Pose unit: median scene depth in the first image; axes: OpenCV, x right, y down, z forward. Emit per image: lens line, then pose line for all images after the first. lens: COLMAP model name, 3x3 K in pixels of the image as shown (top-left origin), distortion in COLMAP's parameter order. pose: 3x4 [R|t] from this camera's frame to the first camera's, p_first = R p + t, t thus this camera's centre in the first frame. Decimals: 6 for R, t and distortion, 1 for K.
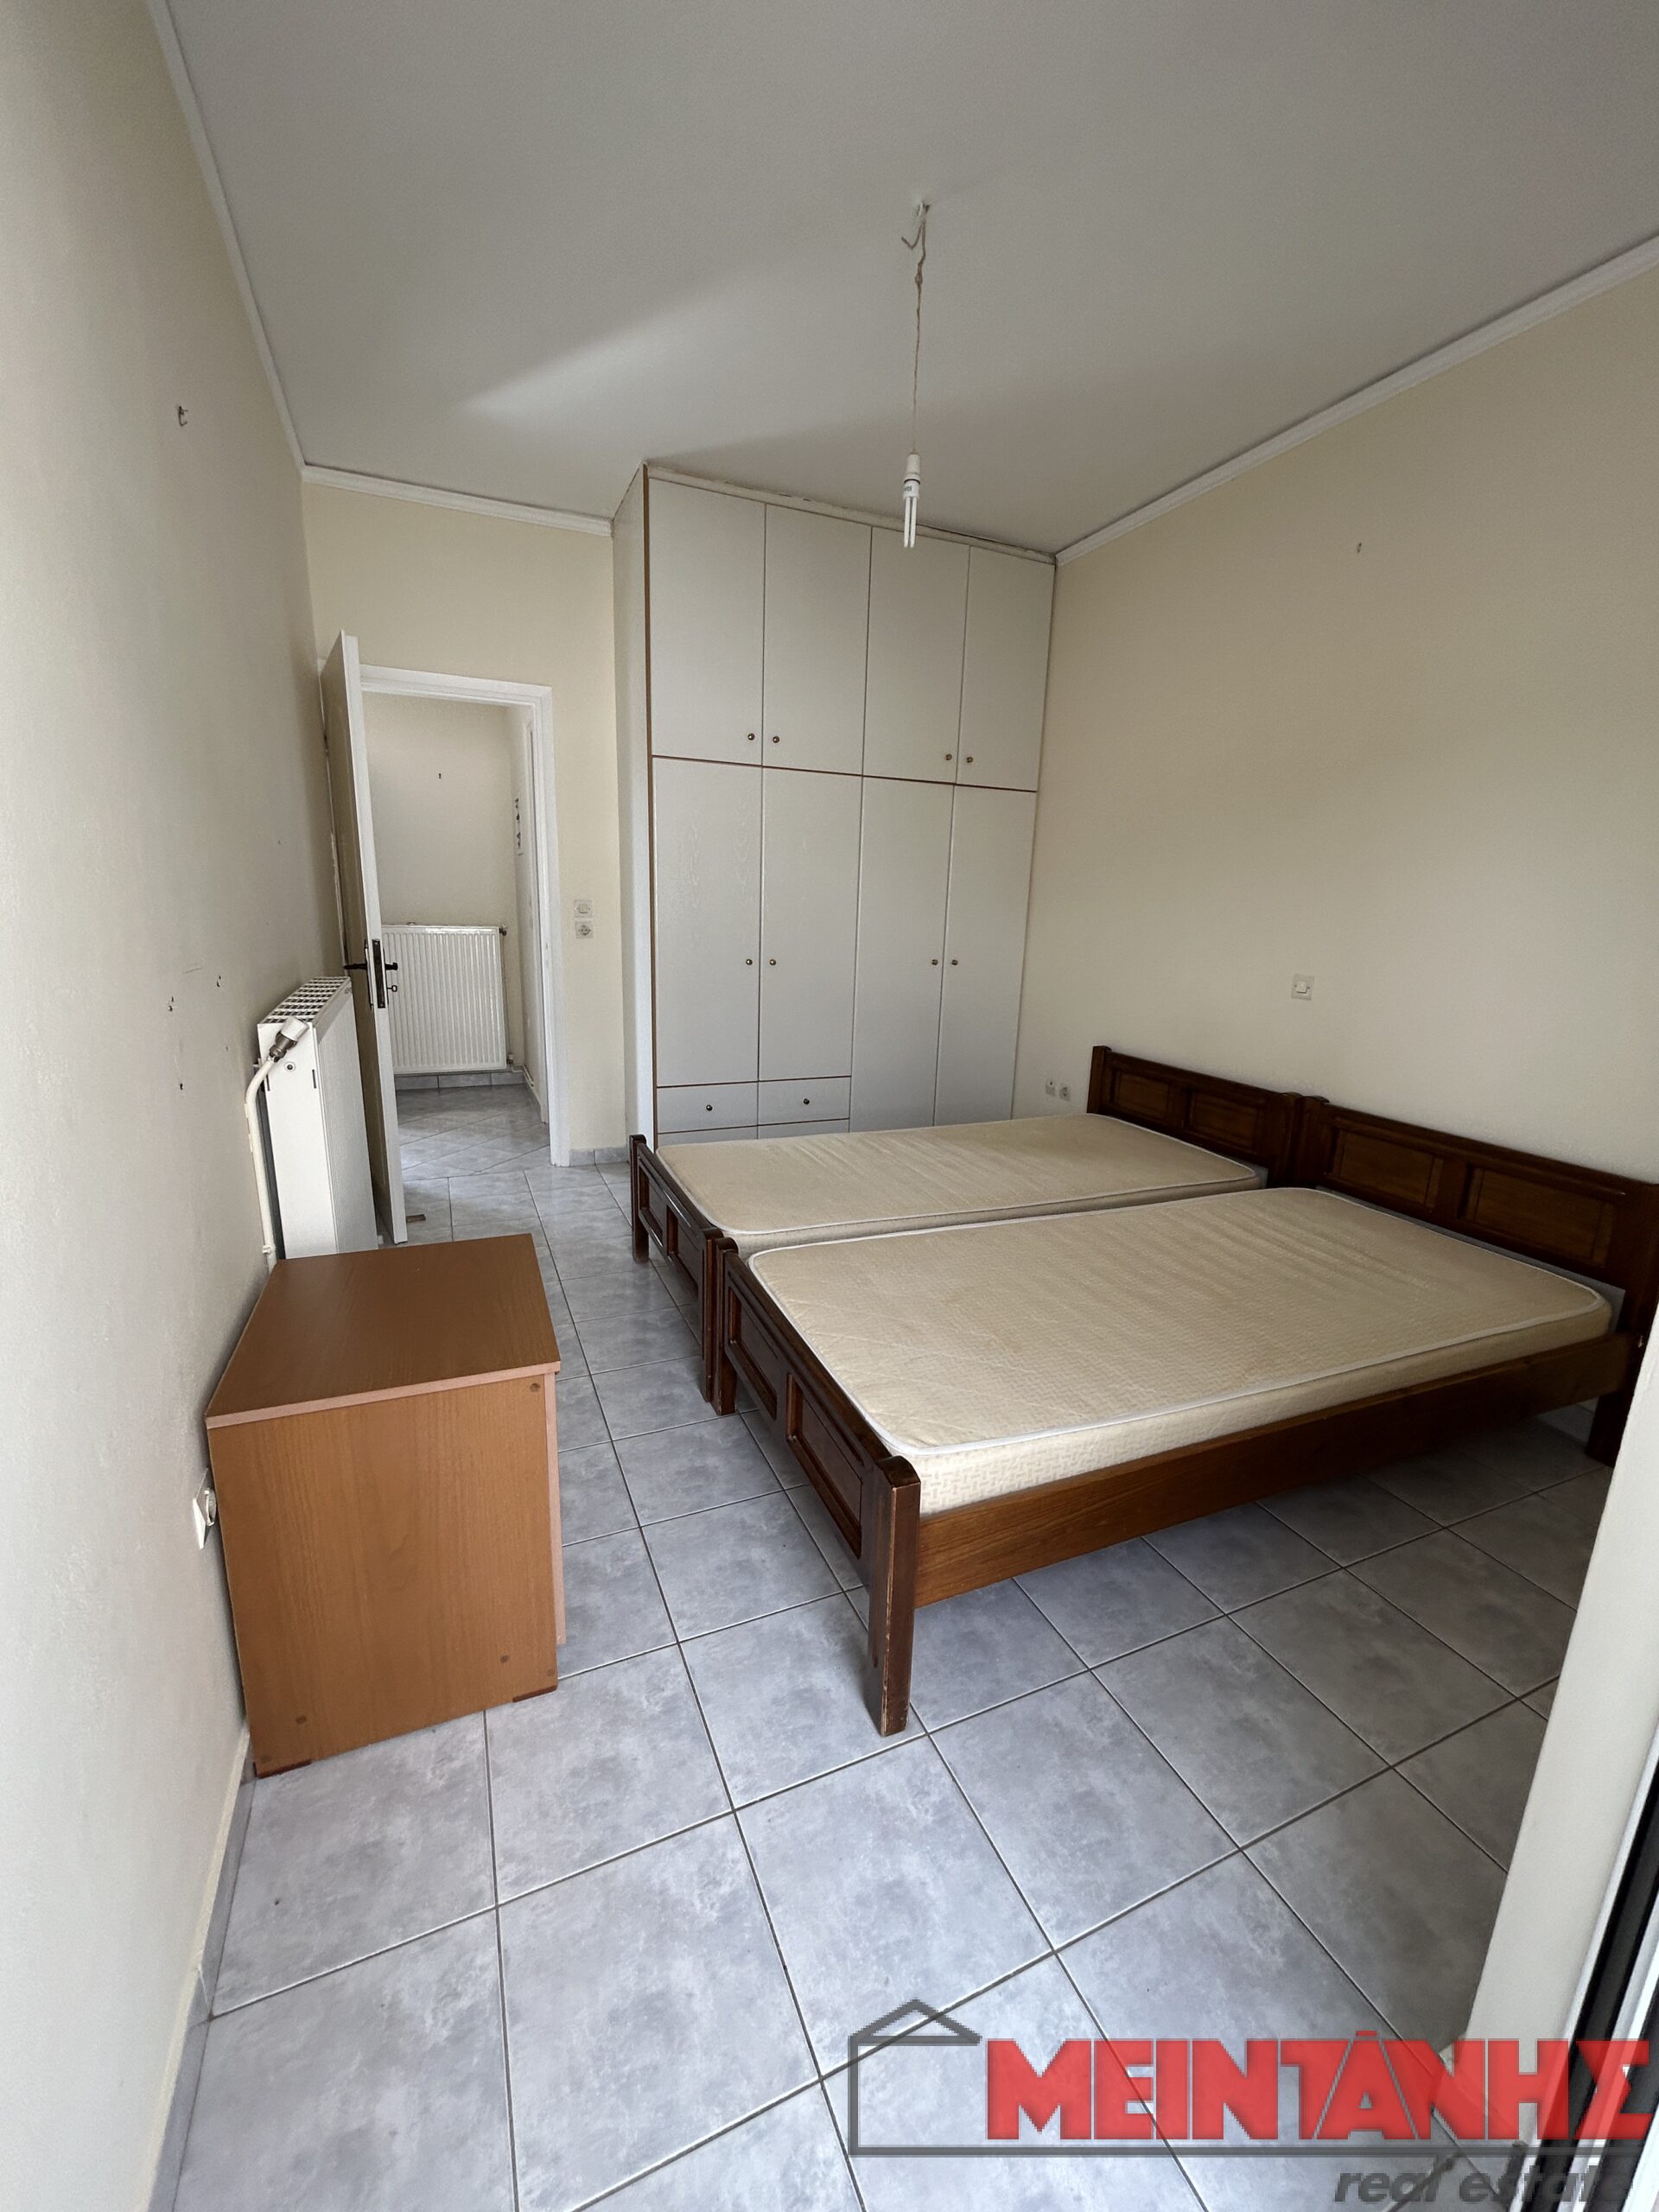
lens RADIAL K [[886.9, 0, 835.5], [0, 886.9, 1100.7], [0, 0, 1]] dist [0.006980, 0.001295]
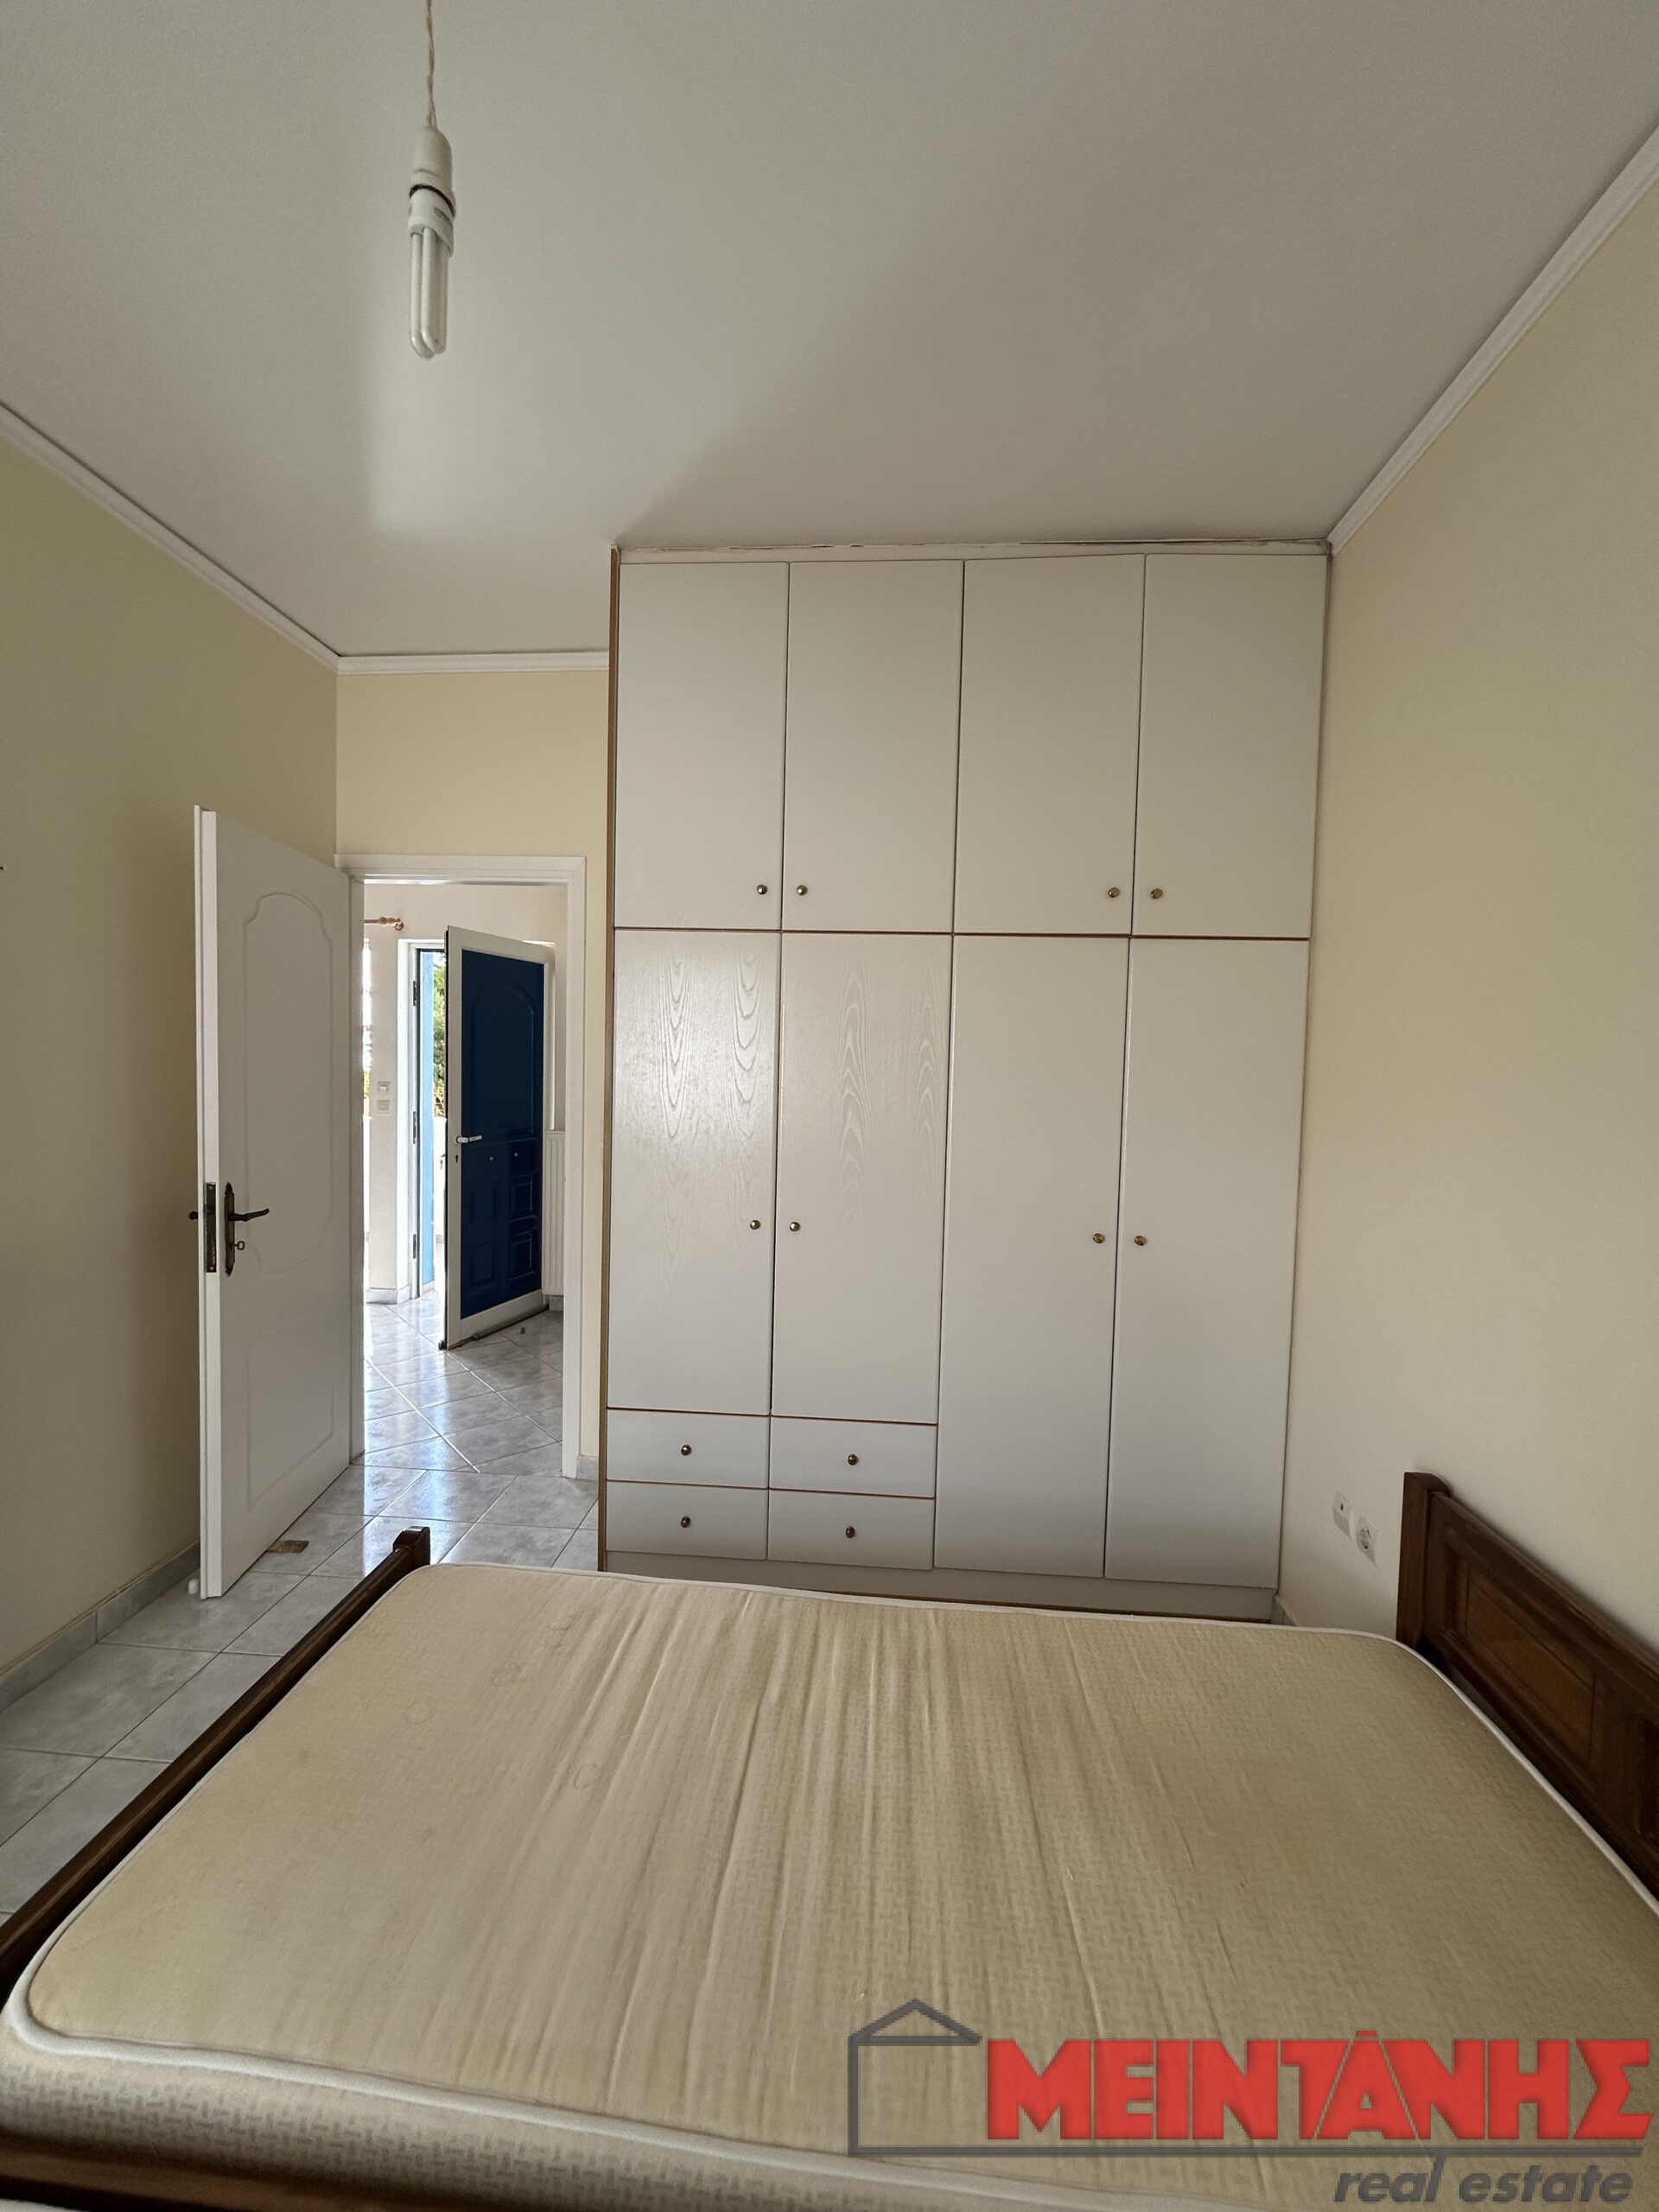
lens RADIAL K [[886.9, 0, 832.3], [0, 886.9, 1112.9], [0, 0, 1]] dist [0.006980, 0.001295]
pose [[0.889158, 0.012747, -0.457424, 0.246828], [-0.102079, 0.979948, -0.171117, -0.135994], [0.446070, 0.198843, 0.872630, 0.468944]]
